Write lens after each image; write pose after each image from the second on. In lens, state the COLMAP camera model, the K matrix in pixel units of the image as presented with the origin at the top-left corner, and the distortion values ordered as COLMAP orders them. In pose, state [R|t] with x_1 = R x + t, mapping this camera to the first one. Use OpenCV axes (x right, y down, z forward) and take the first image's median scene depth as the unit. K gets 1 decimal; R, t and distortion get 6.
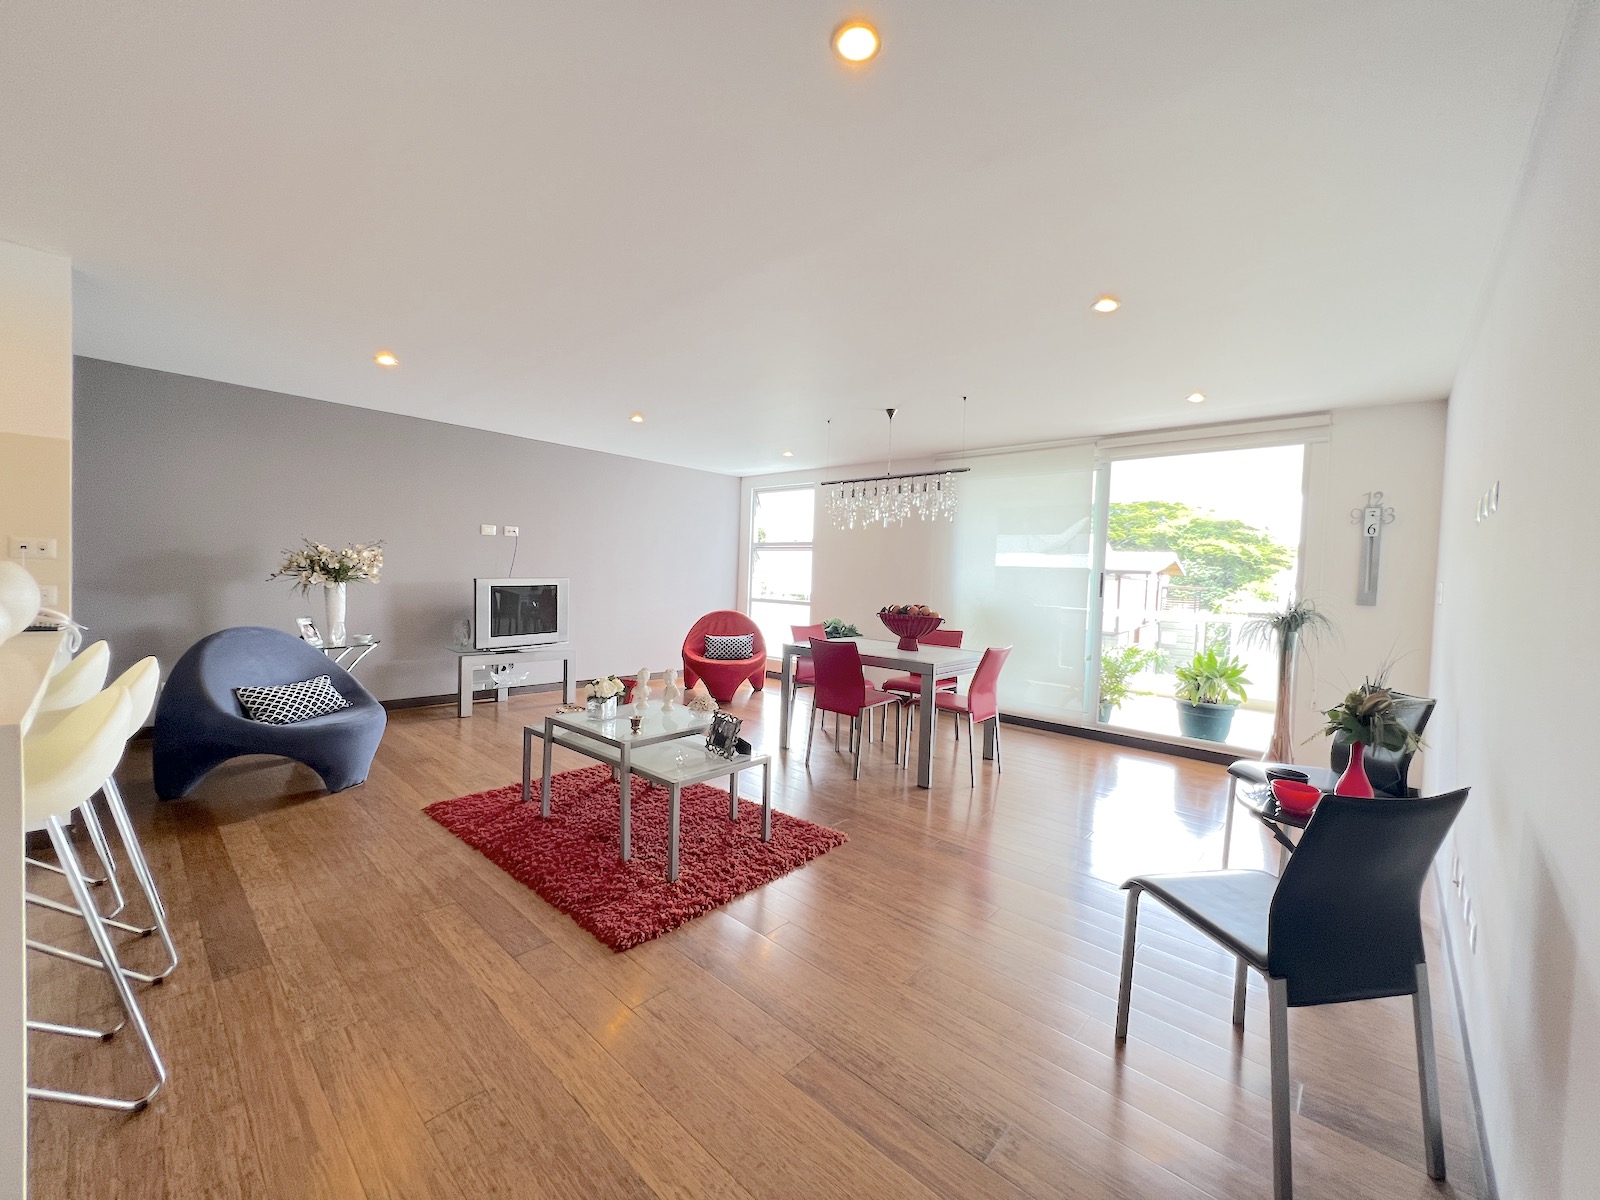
lens RADIAL K [[638.9, 0, 794.8], [0, 638.9, 592.7], [0, 0, 1]] dist [0.000031, 0.000124]
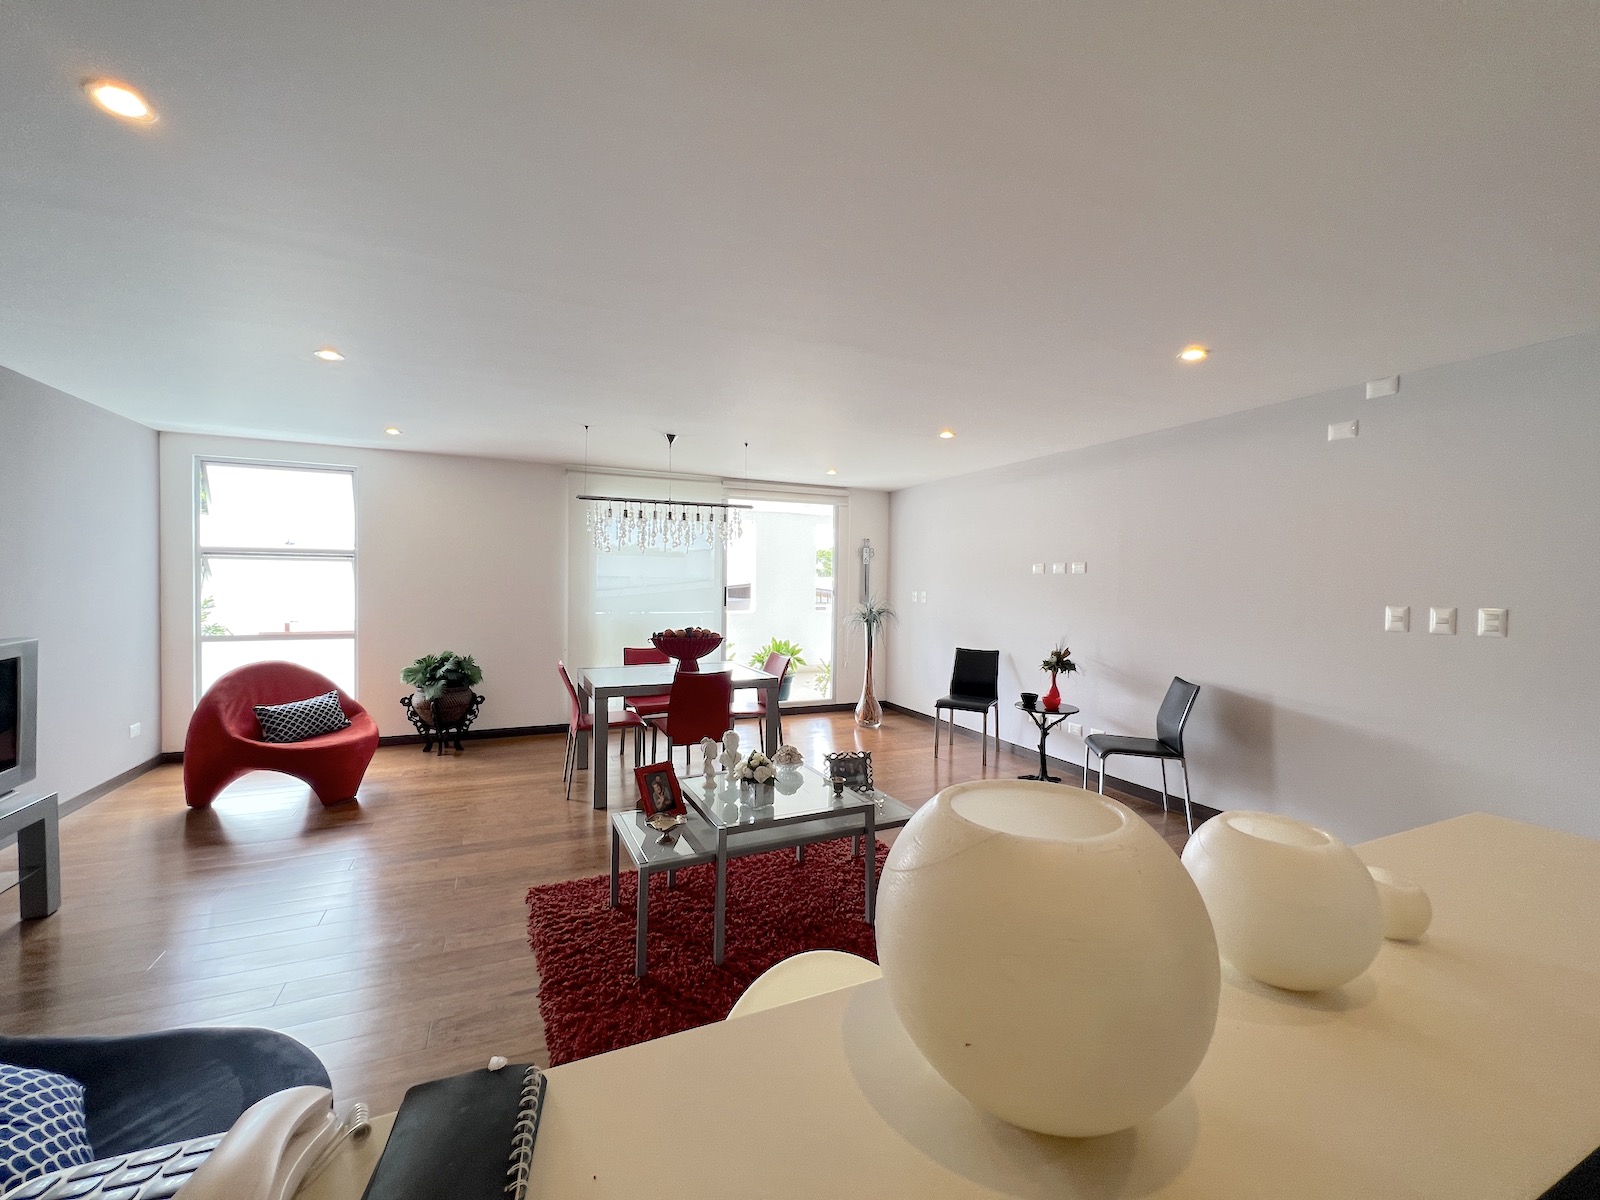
lens RADIAL K [[638.9, 0, 794.8], [0, 638.9, 592.7], [0, 0, 1]] dist [0.000031, 0.000124]
pose [[0.390892, -0.047075, 0.919232, -0.852882], [0.029409, 0.998820, 0.038645, -0.086420], [-0.919967, 0.011928, 0.391815, 0.519419]]
